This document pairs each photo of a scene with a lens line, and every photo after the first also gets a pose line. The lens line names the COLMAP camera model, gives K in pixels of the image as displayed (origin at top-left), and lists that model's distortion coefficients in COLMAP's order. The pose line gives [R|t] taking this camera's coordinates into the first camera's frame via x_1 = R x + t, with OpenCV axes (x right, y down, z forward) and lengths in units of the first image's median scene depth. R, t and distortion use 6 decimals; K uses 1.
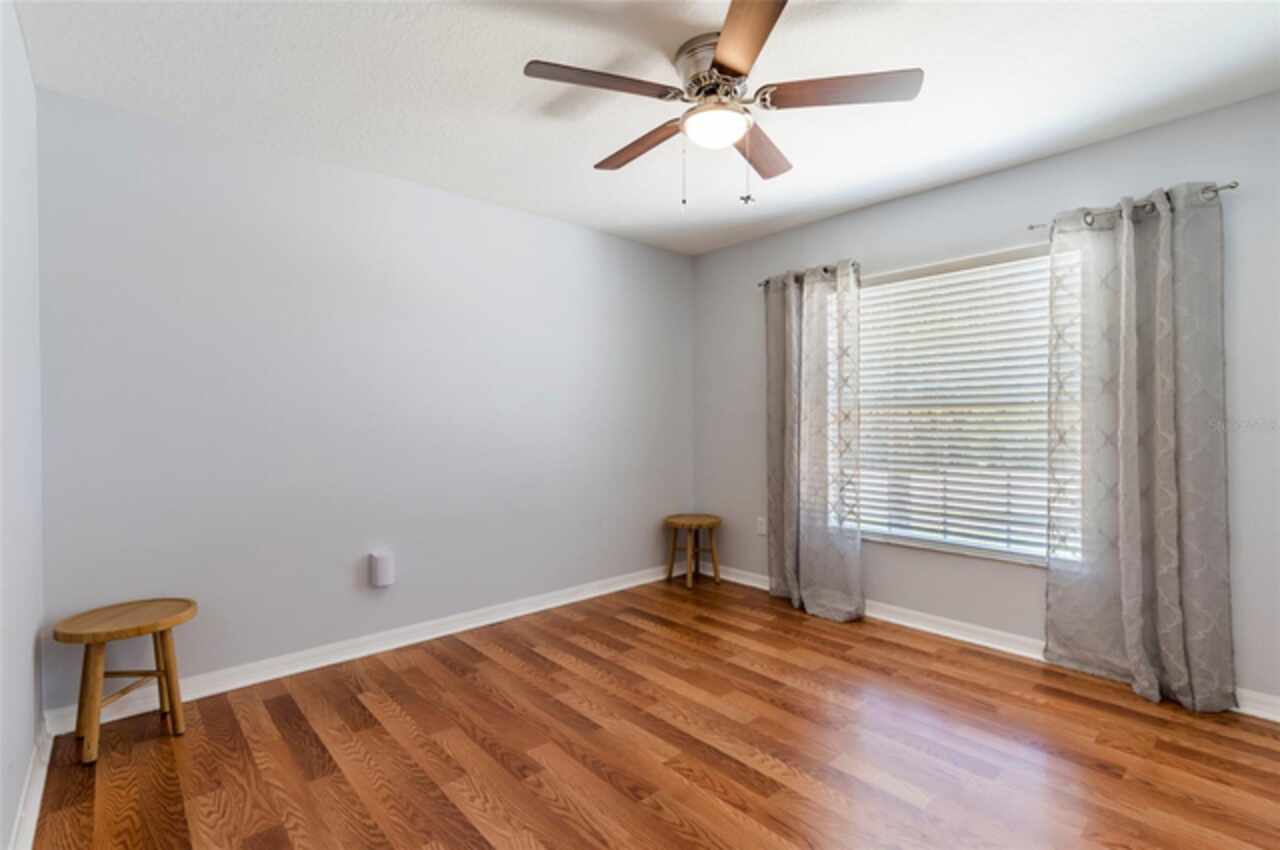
lens RADIAL K [[578.0, 0, 640.0], [0, 578.0, 425.0], [0, 0, 1]] dist [-0.000614, -0.000144]
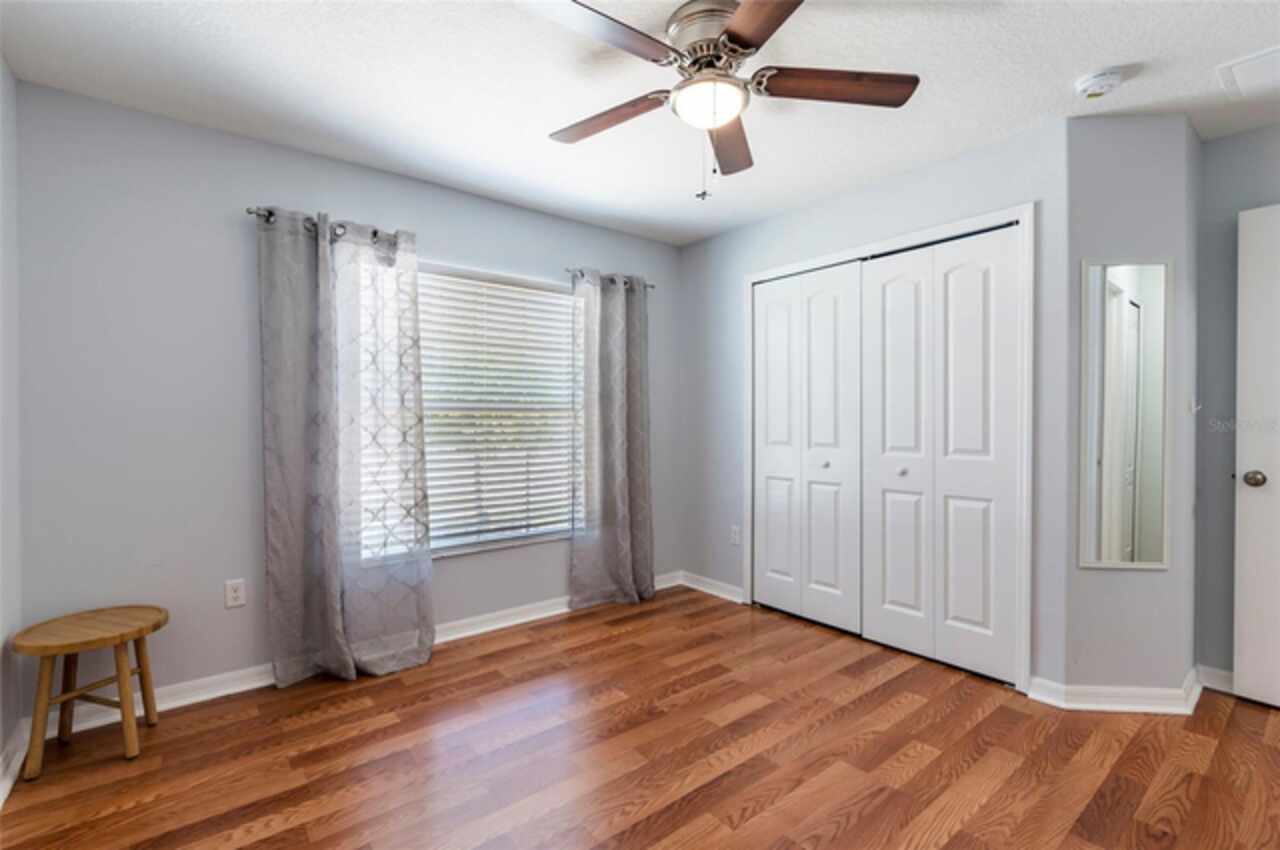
lens RADIAL K [[578.0, 0, 640.0], [0, 578.0, 425.0], [0, 0, 1]] dist [-0.000614, -0.000144]
pose [[0.063938, -0.003236, 0.997949, -0.503684], [0.012212, 0.999922, 0.002460, -0.004972], [-0.997879, 0.012030, 0.063973, 0.670806]]
